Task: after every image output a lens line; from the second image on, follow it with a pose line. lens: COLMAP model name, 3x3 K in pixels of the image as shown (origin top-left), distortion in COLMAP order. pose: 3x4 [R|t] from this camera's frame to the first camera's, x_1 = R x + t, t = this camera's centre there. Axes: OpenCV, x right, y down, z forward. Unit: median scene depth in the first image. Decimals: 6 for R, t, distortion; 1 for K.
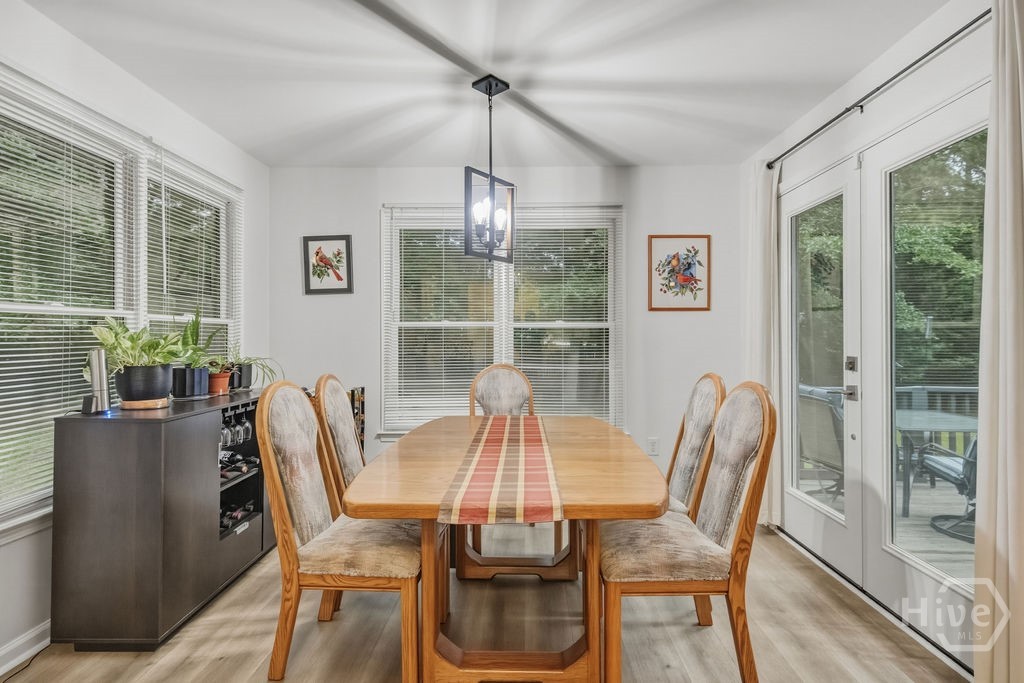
lens RADIAL K [[516.2, 0, 510.9], [0, 516.2, 336.9], [0, 0, 1]] dist [0.015944, -0.004532]
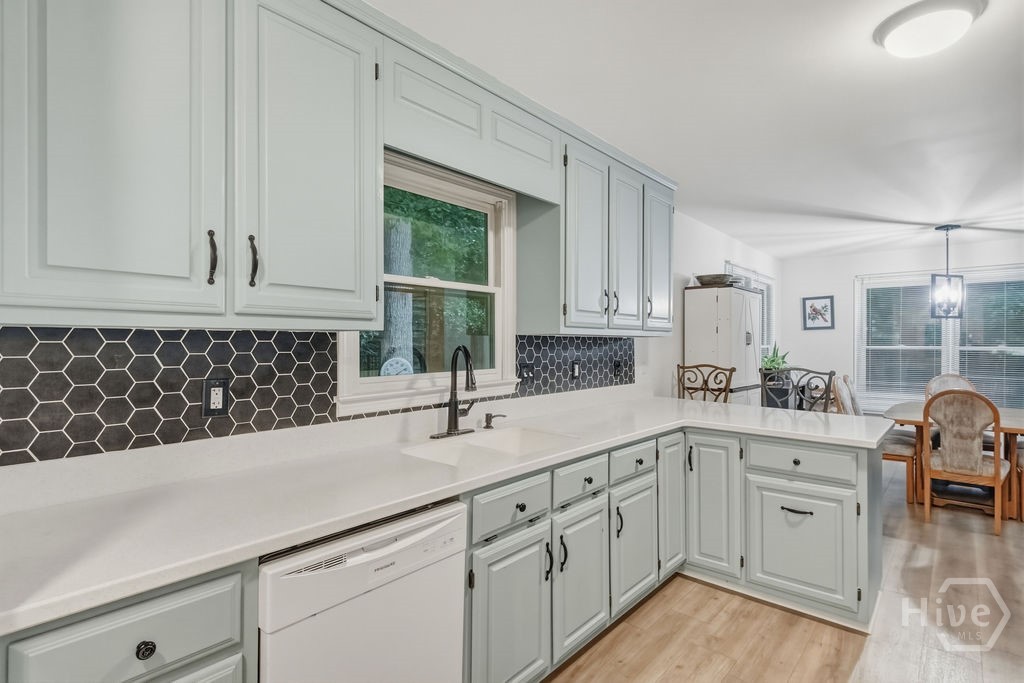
lens RADIAL K [[516.2, 0, 501.5], [0, 516.2, 340.3], [0, 0, 1]] dist [0.015944, -0.004532]
pose [[0.764621, 0.002989, -0.644474, -0.038844], [-0.008156, 0.999954, -0.005040, -0.029023], [0.644429, 0.009110, 0.764610, -1.047573]]
